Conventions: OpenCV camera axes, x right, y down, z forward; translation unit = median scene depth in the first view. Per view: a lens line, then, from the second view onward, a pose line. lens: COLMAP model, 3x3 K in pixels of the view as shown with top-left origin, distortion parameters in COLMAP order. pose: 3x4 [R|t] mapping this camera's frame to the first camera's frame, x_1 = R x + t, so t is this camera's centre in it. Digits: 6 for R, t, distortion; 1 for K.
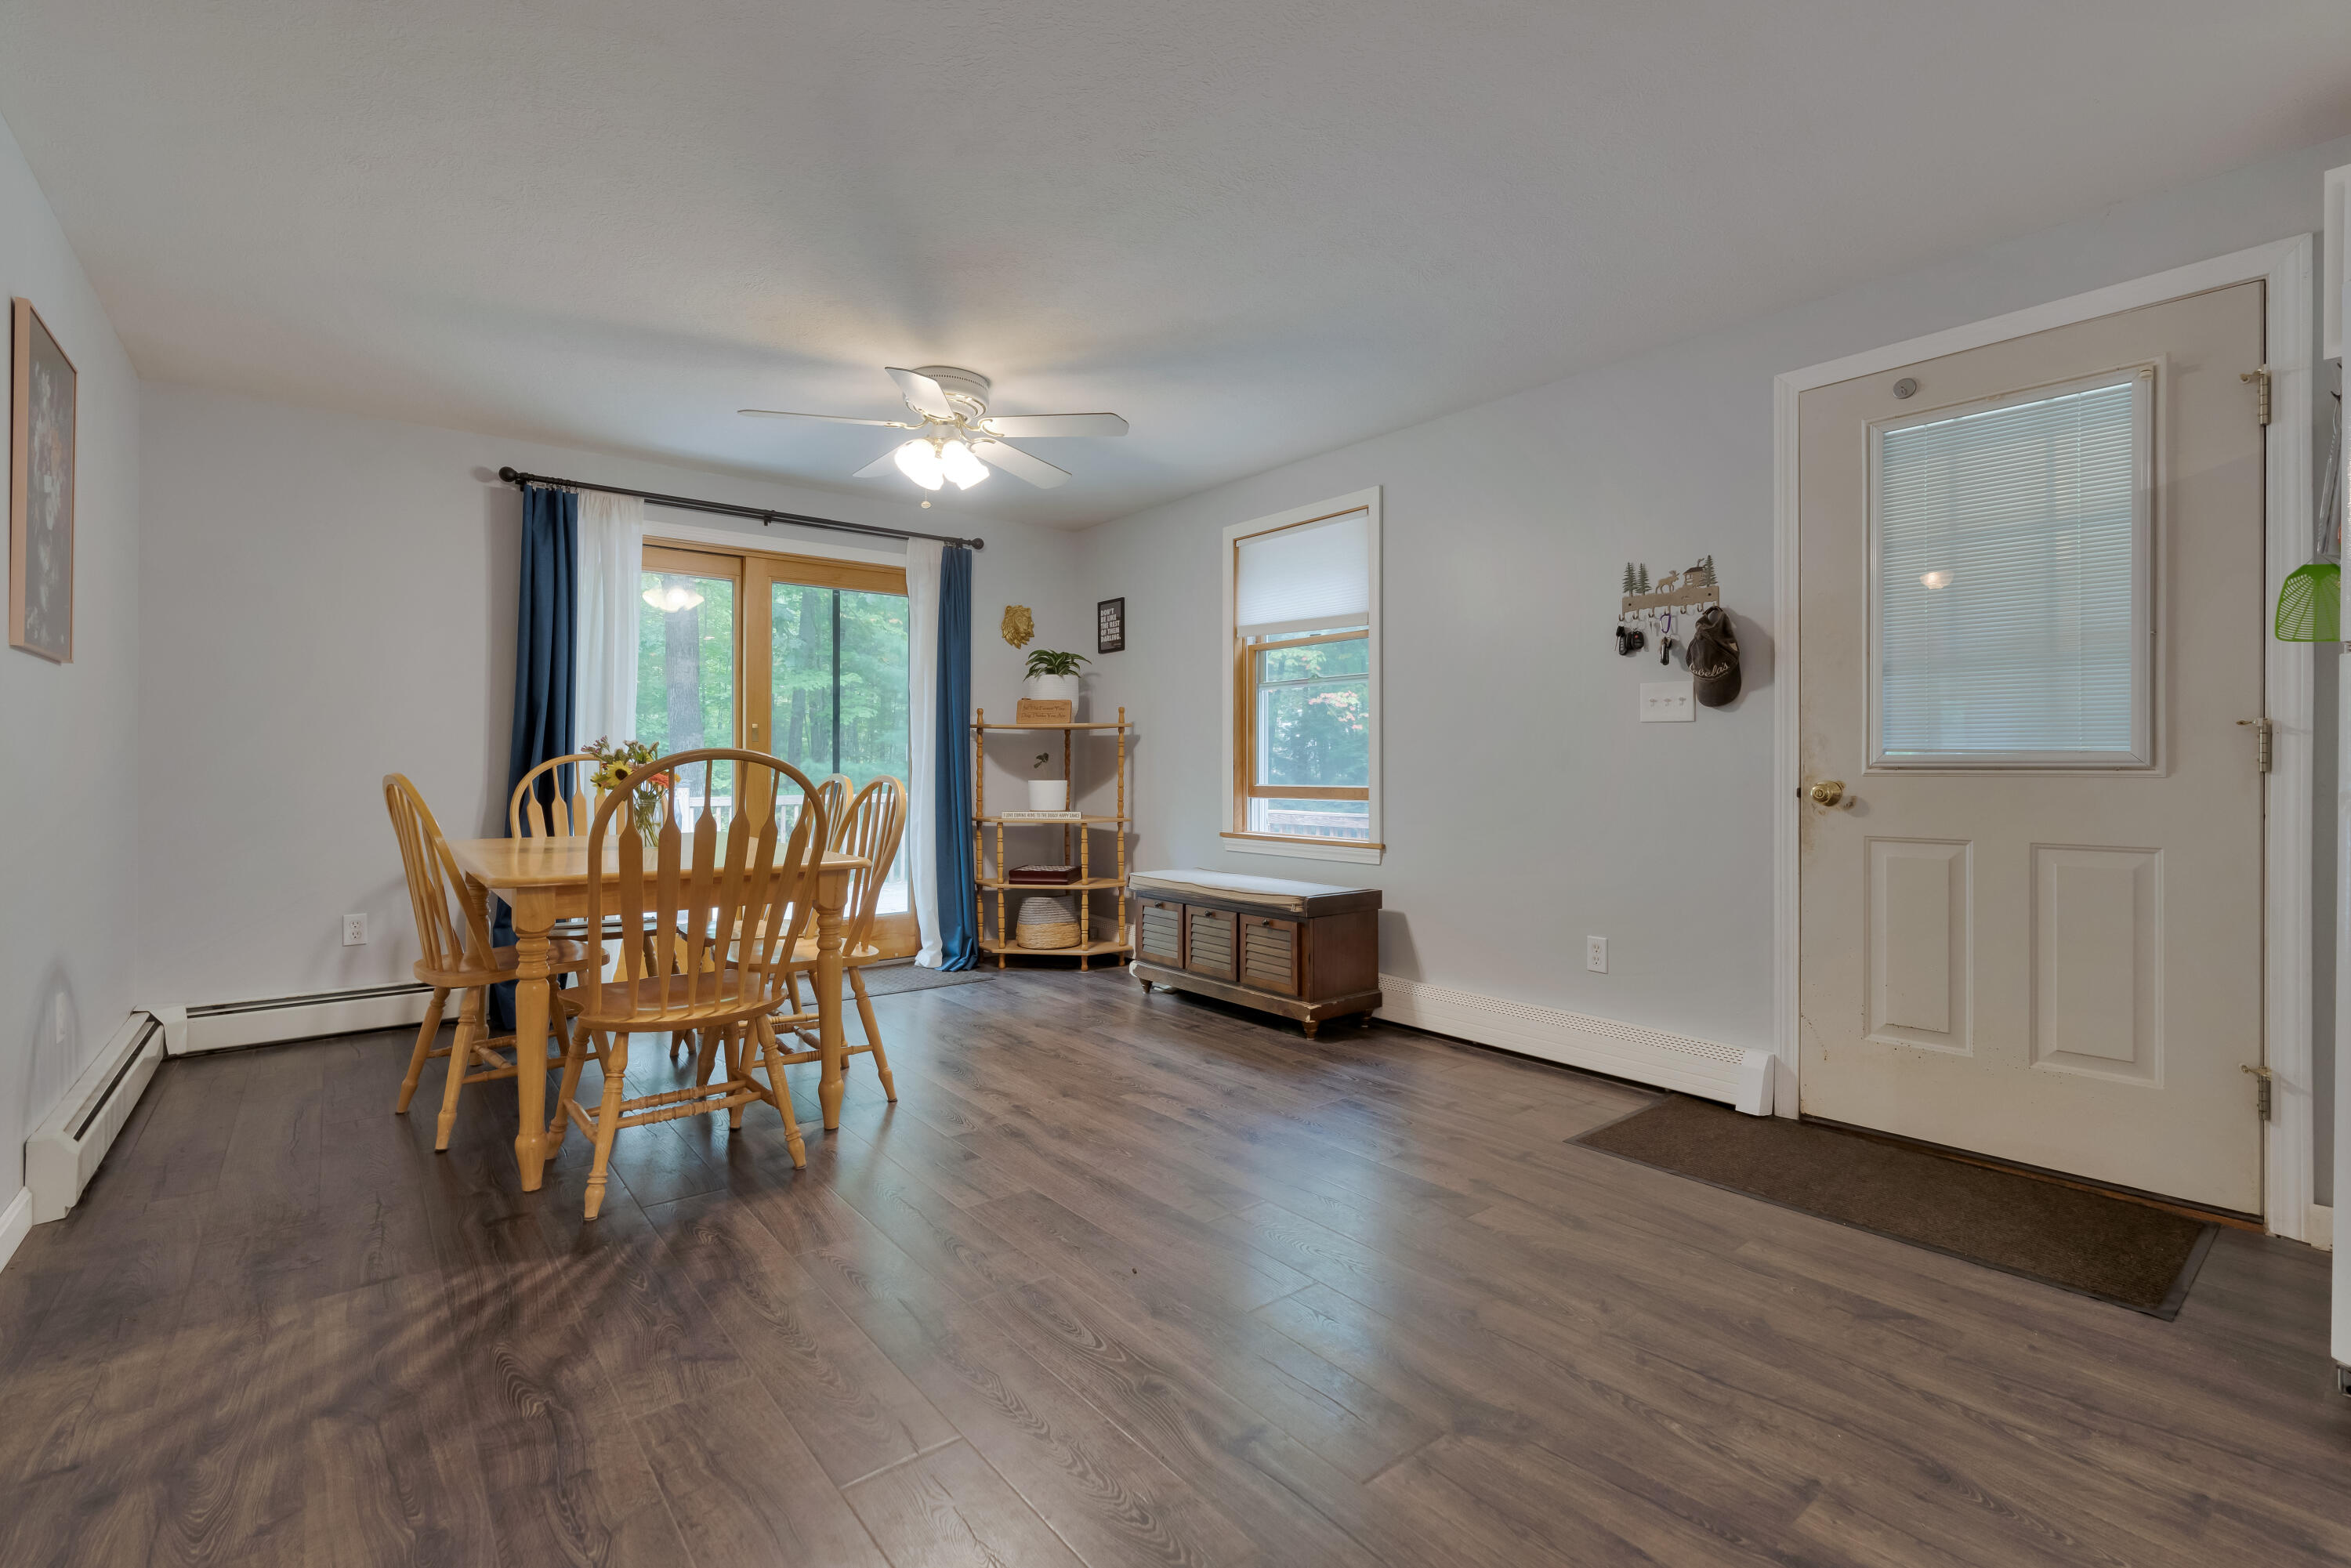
lens RADIAL K [[1058.1, 0, 1180.5], [0, 1058.1, 766.4], [0, 0, 1]] dist [0.000119, 0.001837]
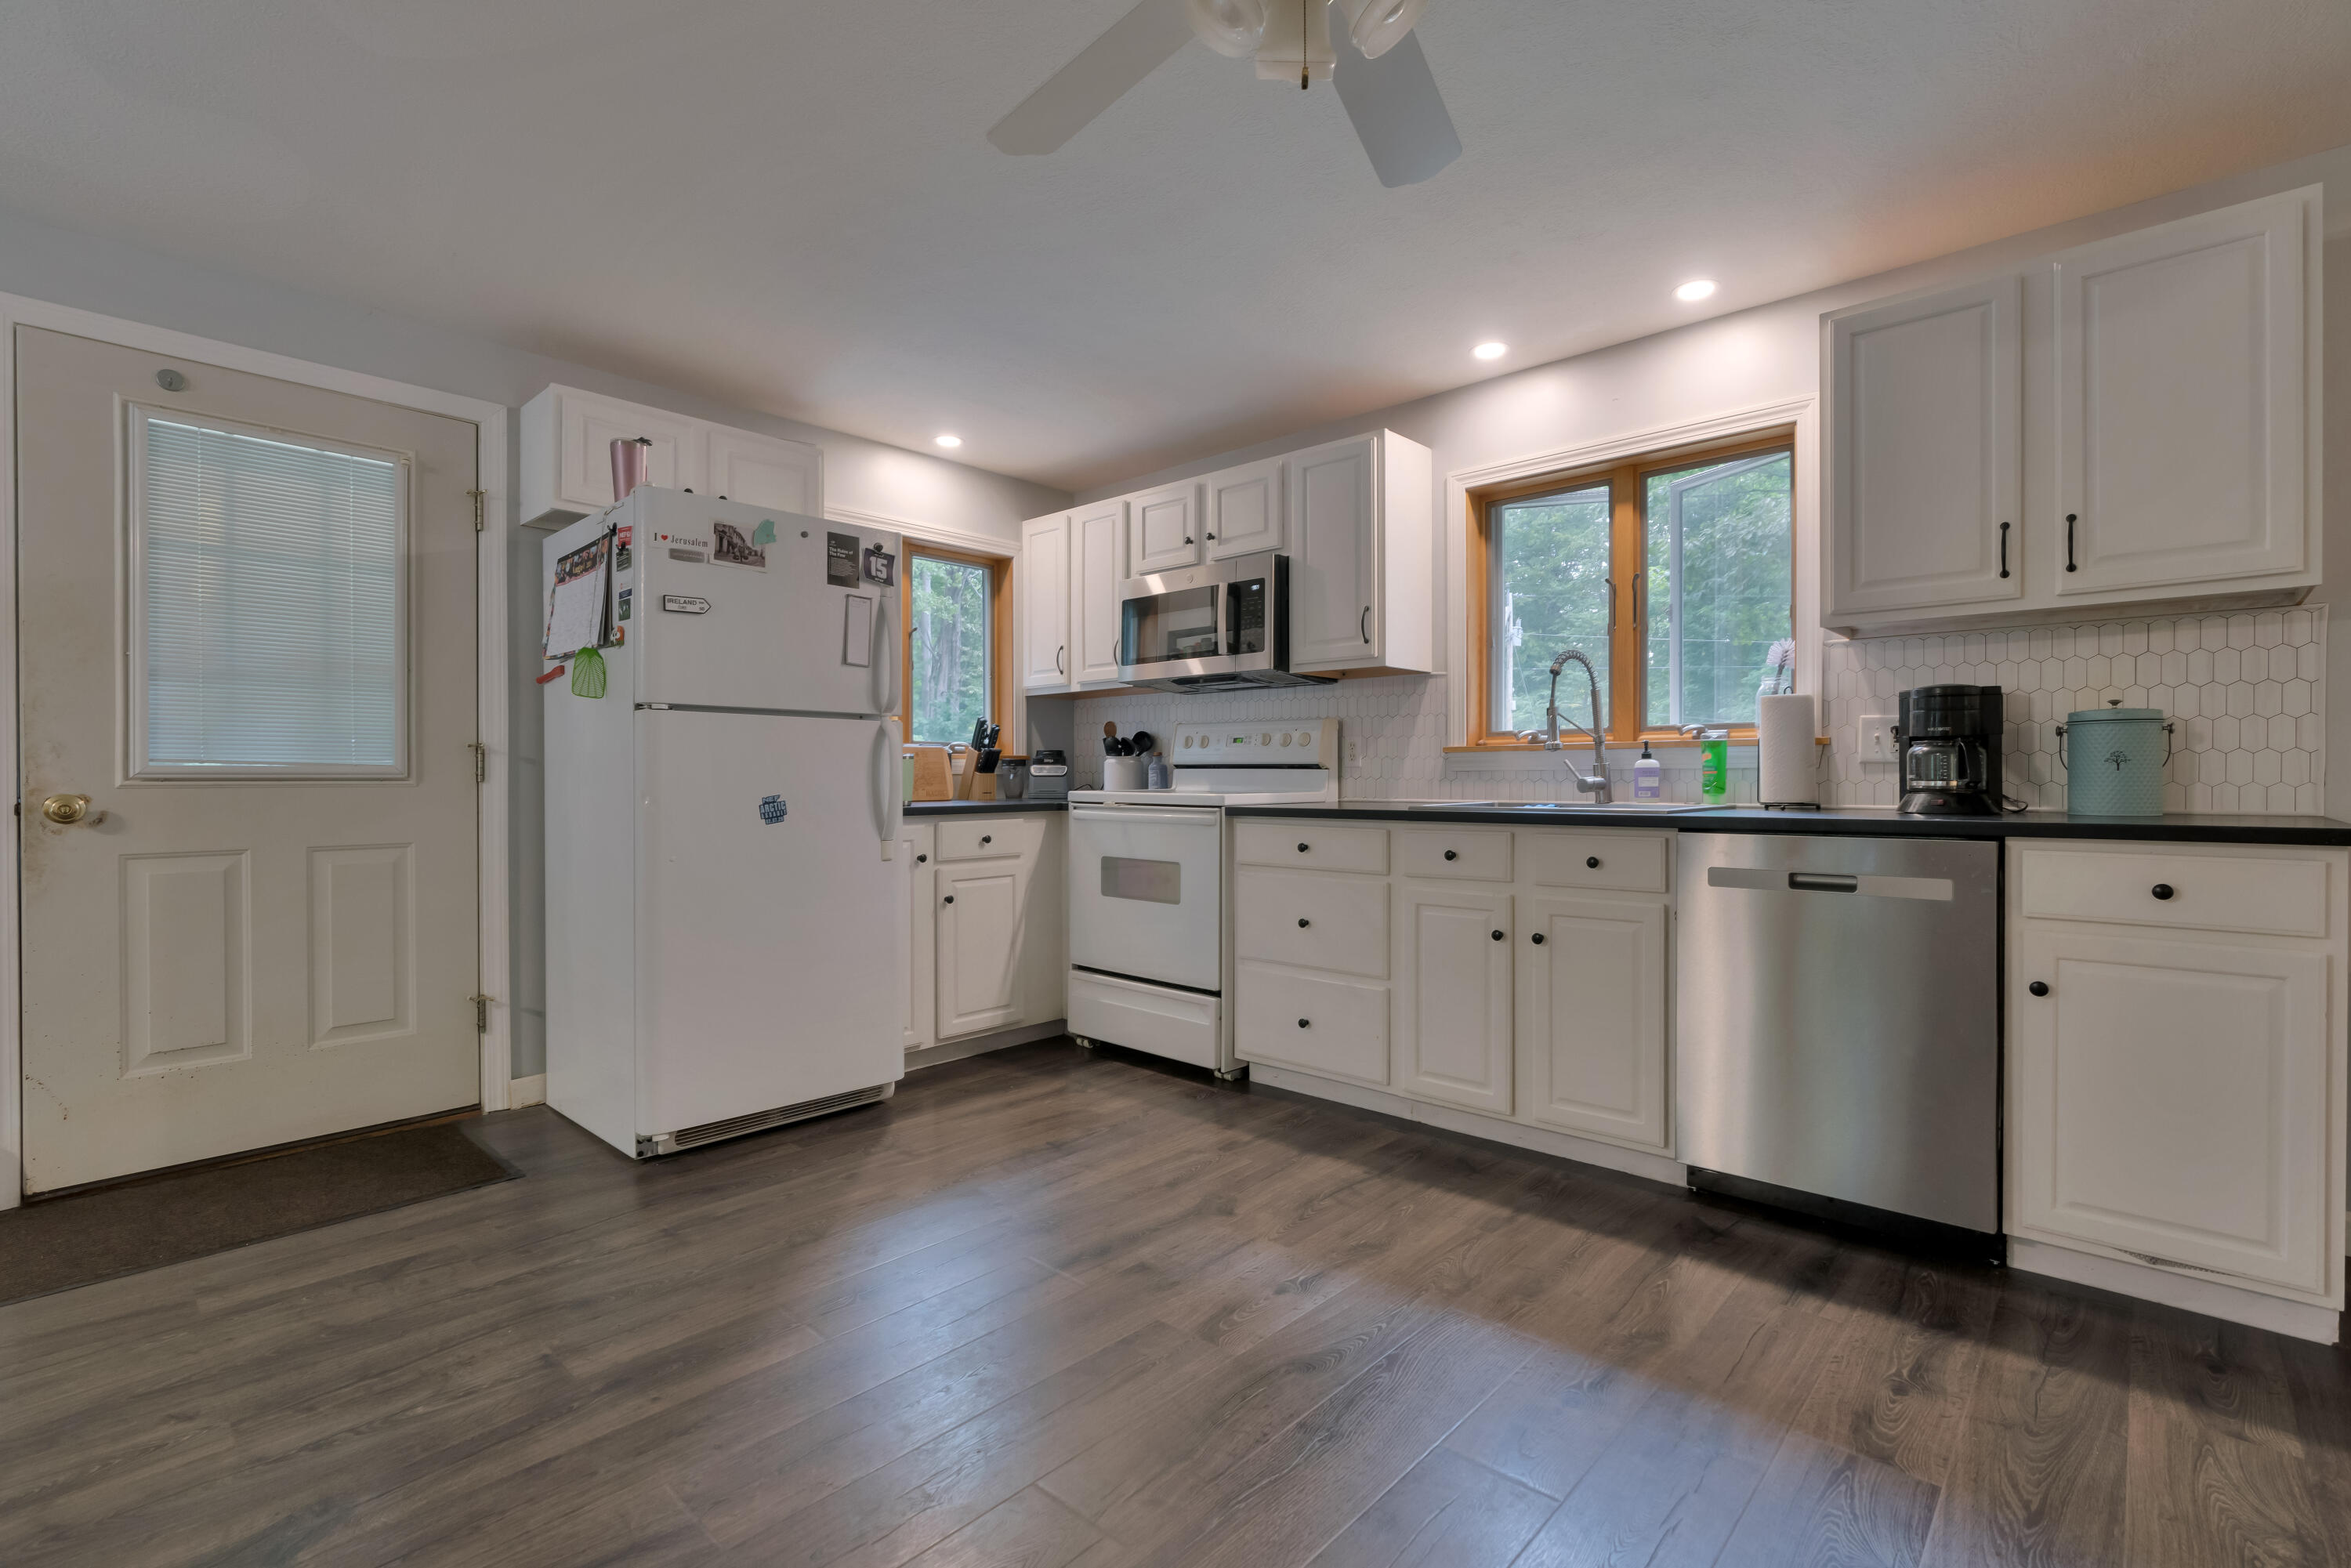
lens RADIAL K [[1081.6, 0, 1175.5], [0, 1081.6, 784.0], [0, 0, 1]] dist [0.000225, 0.000271]
pose [[-0.137452, -0.005582, 0.990493, -0.495036], [0.001831, 0.999981, 0.005890, 0.001902], [-0.990507, 0.002623, -0.137439, 0.294644]]
